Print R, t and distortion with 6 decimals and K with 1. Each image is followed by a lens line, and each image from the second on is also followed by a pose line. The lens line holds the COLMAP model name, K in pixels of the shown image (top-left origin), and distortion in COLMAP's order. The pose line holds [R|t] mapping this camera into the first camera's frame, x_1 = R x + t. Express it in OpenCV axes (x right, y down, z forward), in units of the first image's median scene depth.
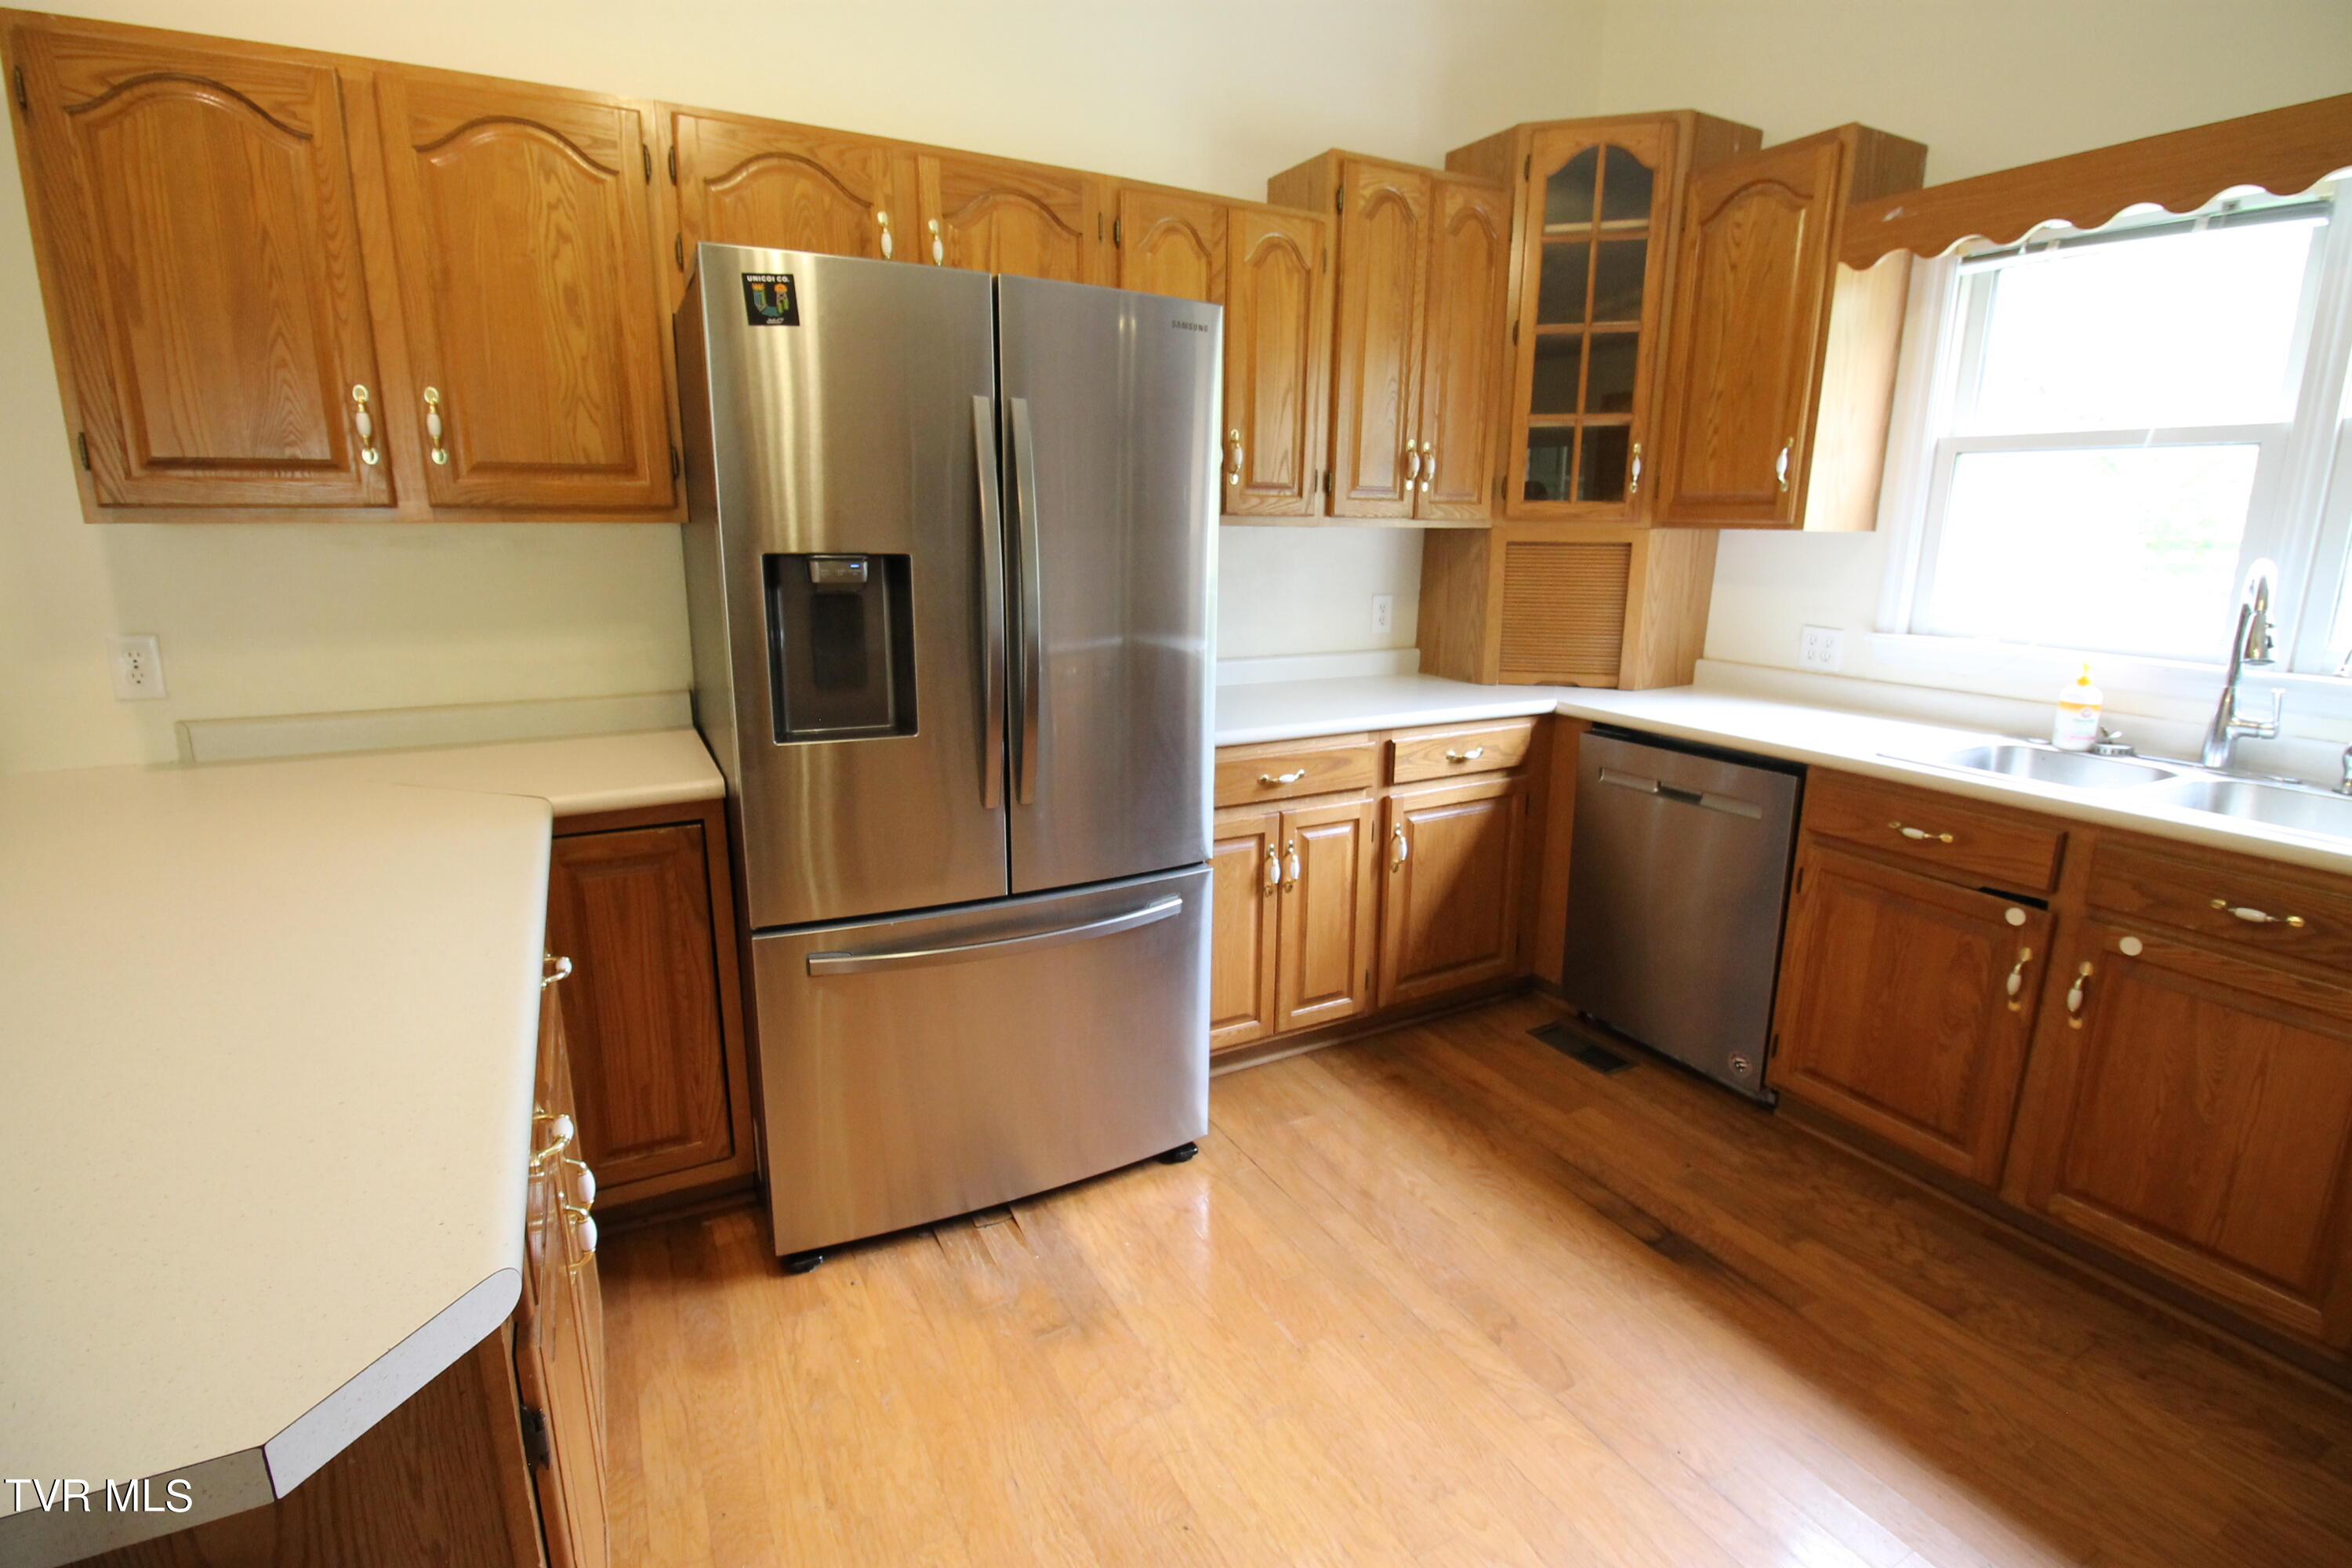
lens RADIAL K [[1109.4, 0, 1202.2], [0, 1109.4, 773.0], [0, 0, 1]] dist [-0.007142, -0.009701]
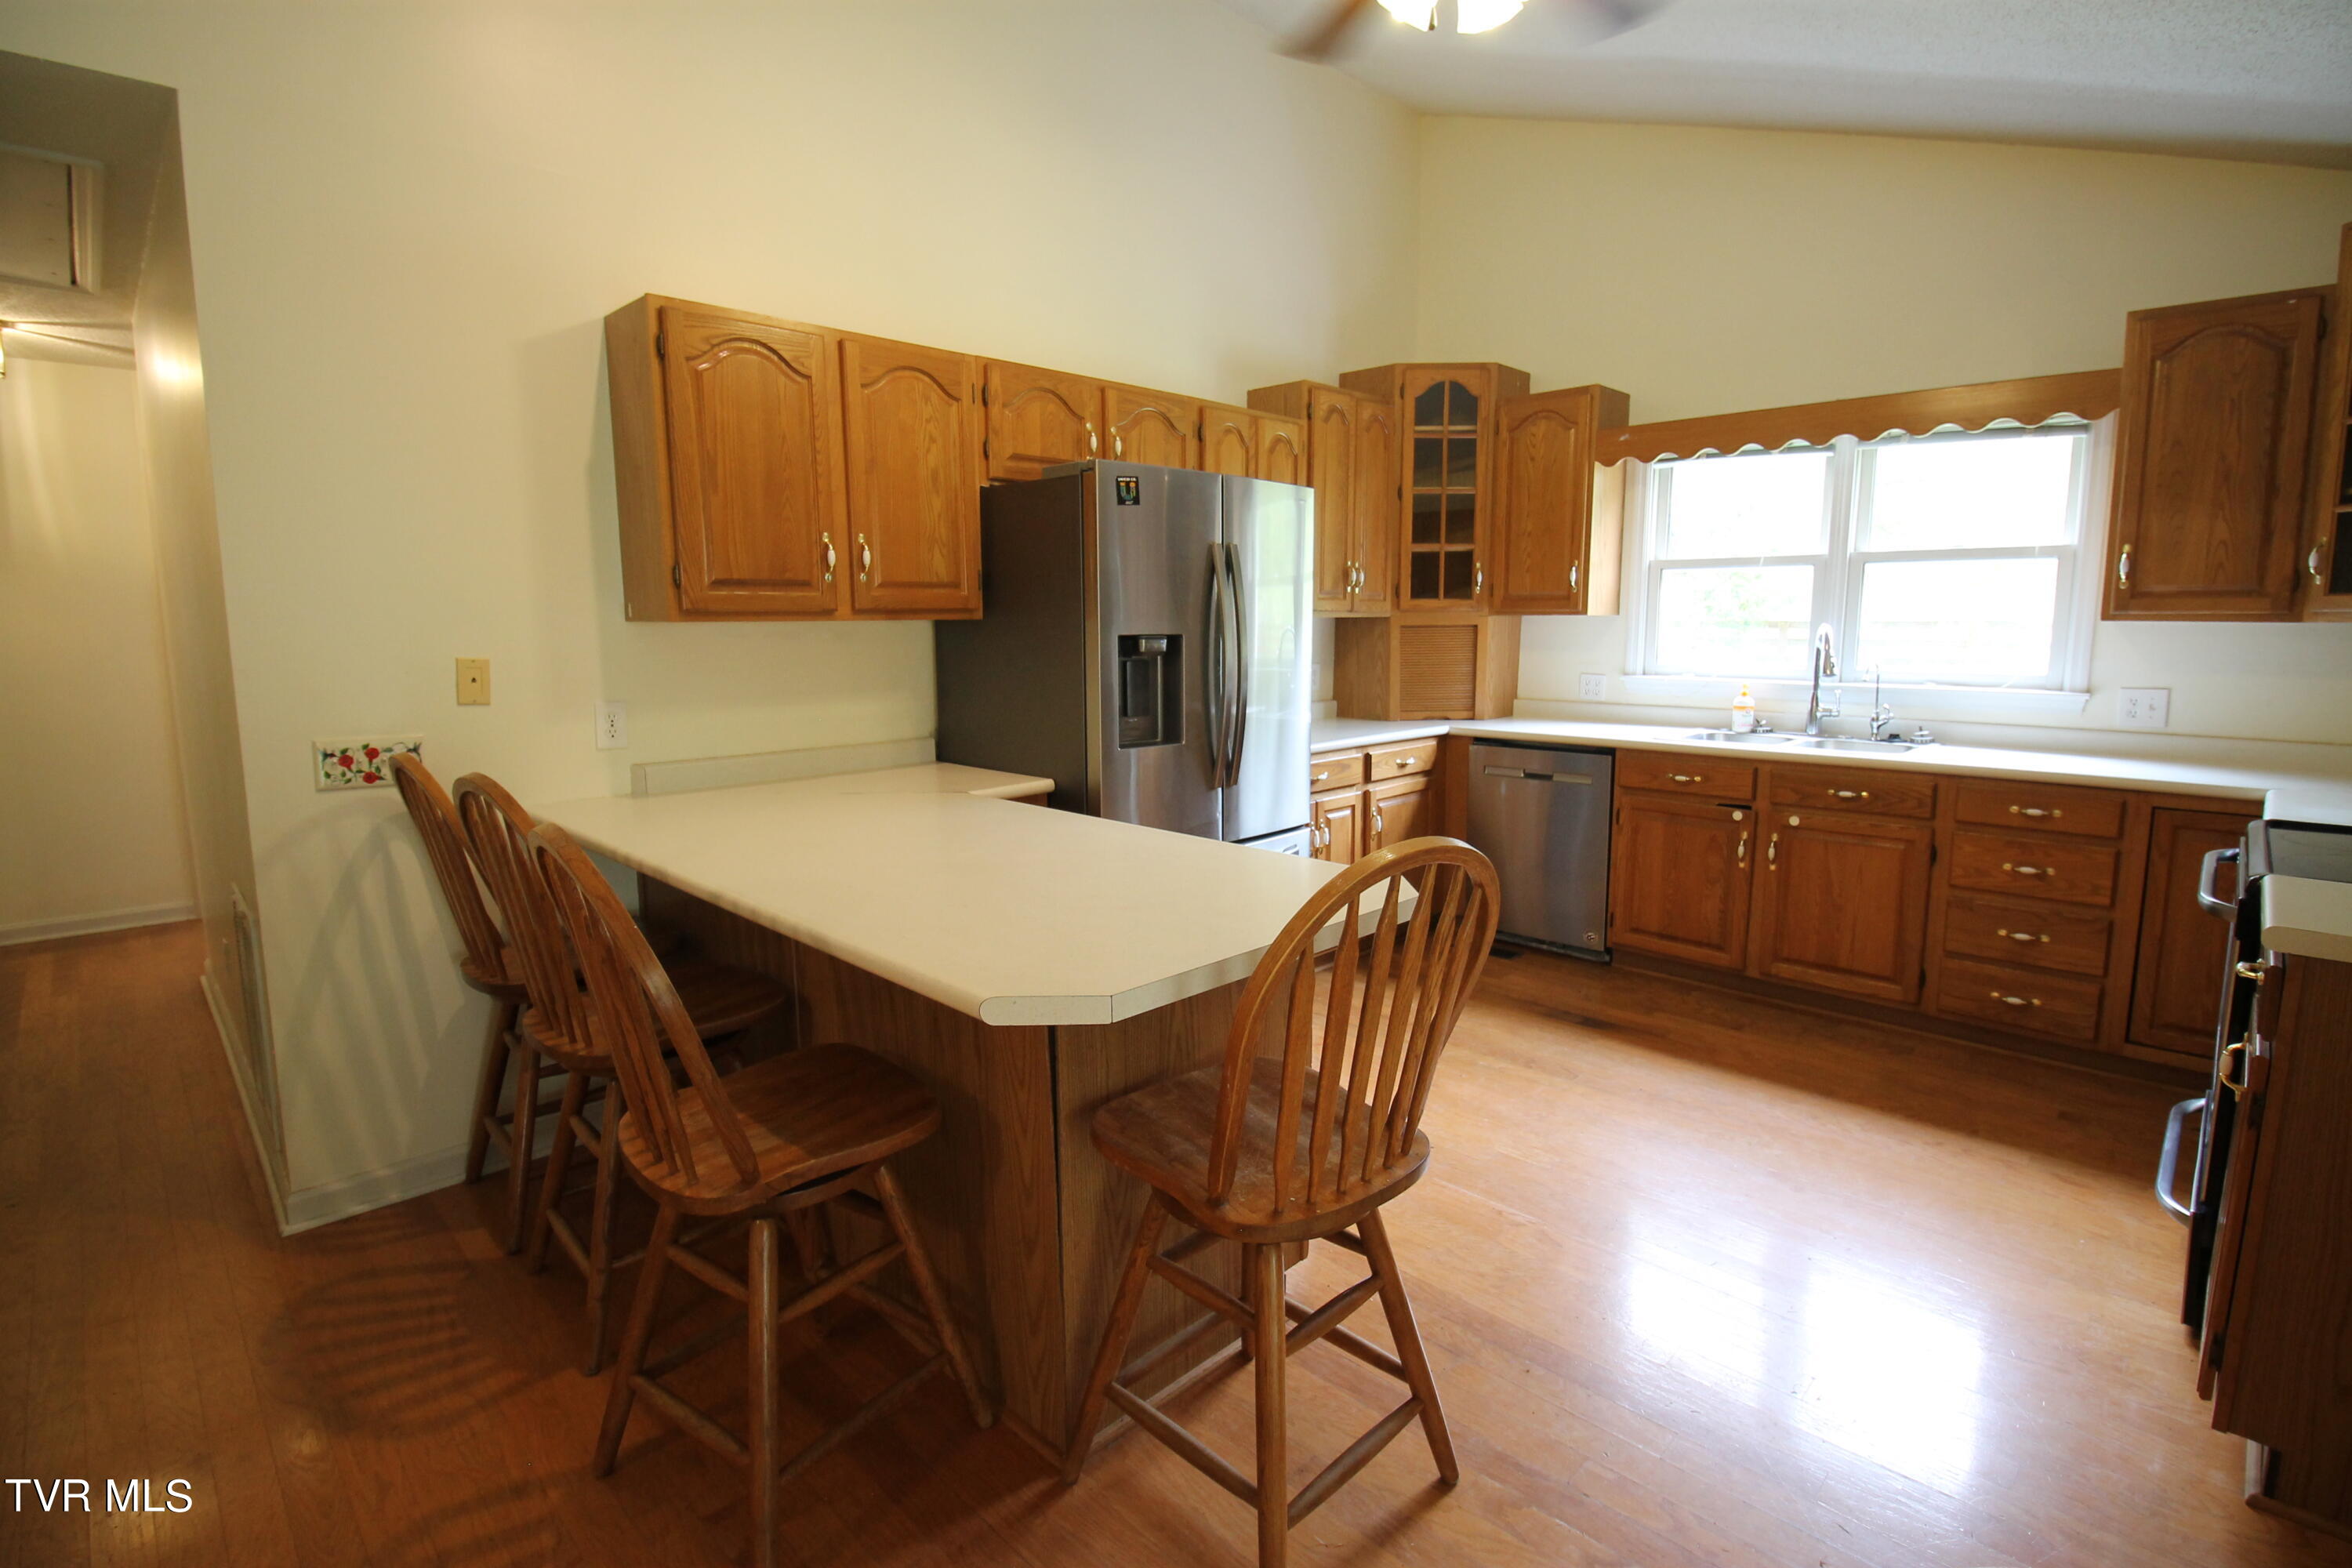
lens RADIAL K [[1109.4, 0, 1201.3], [0, 1109.4, 770.6], [0, 0, 1]] dist [-0.007142, -0.009701]
pose [[0.956942, -0.053675, 0.285275, -0.584100], [0.077973, 0.994168, -0.074505, 0.108695], [-0.279612, 0.093541, 0.955545, -0.481038]]
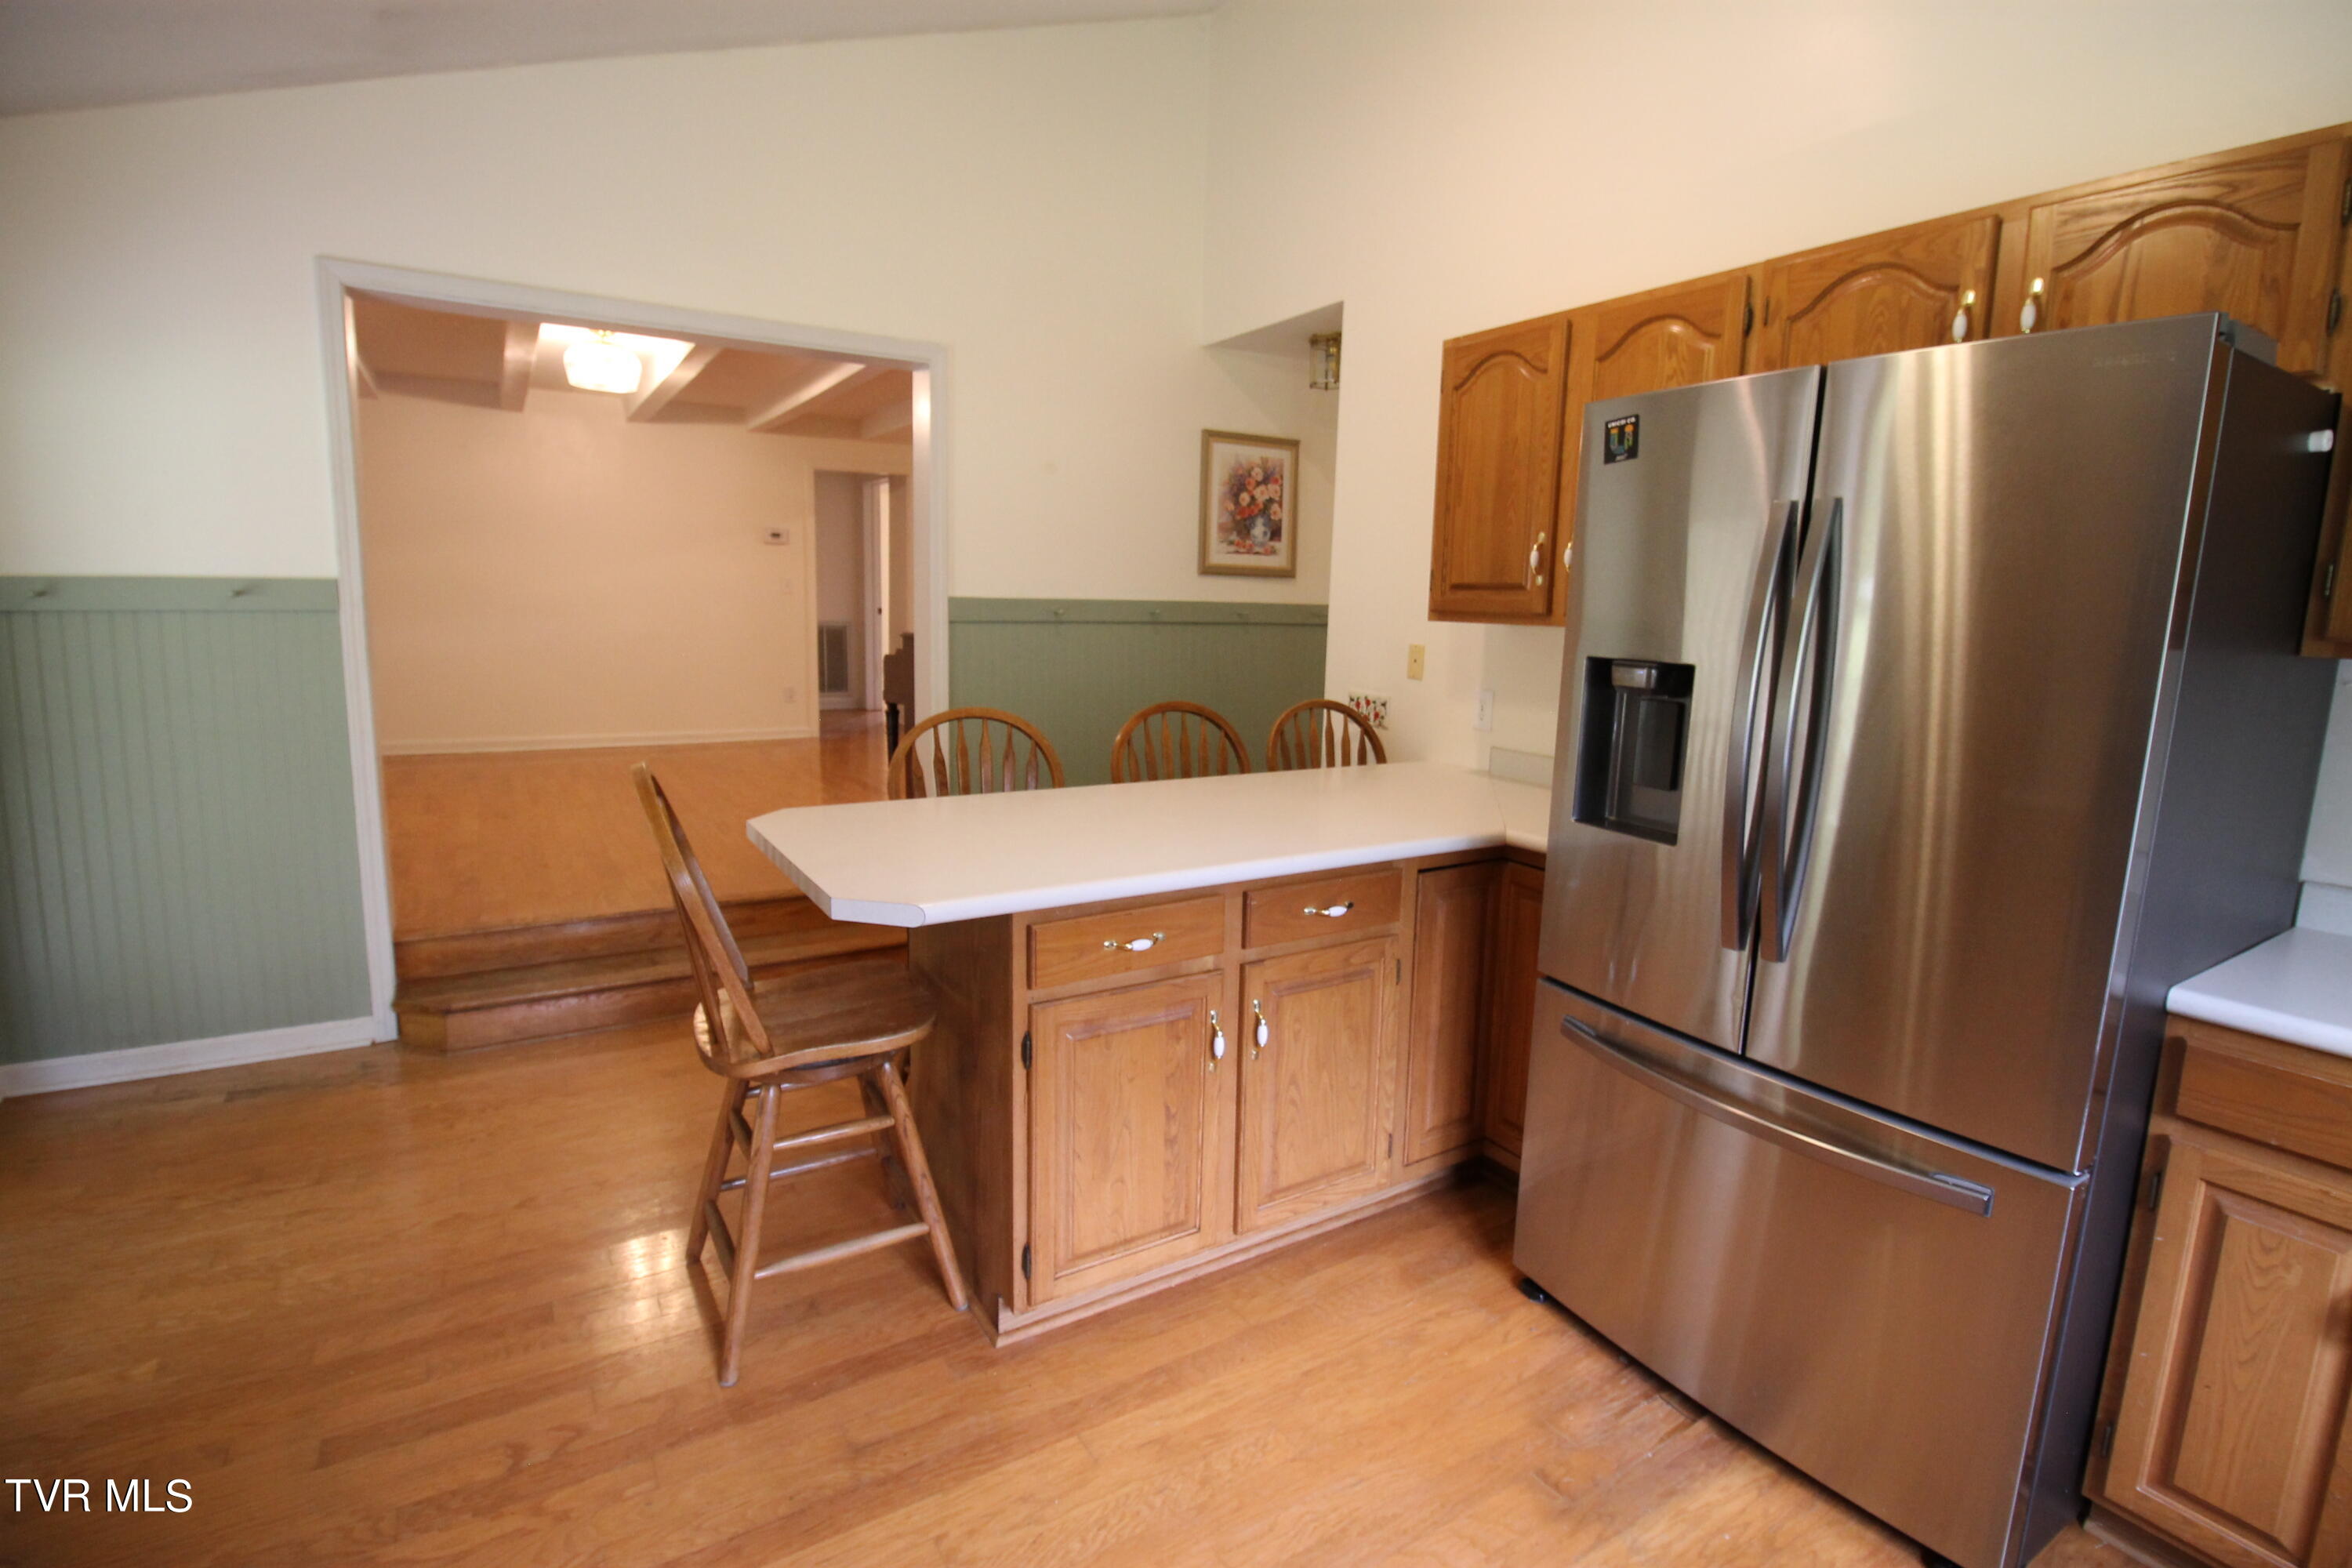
lens RADIAL K [[1109.4, 0, 1176.6], [0, 1109.4, 777.4], [0, 0, 1]] dist [-0.007142, -0.009701]
pose [[0.048684, 0.151097, -0.987319, 0.564022], [-0.248308, 0.959289, 0.134564, -0.096272], [0.967457, 0.238608, 0.084221, 0.394217]]
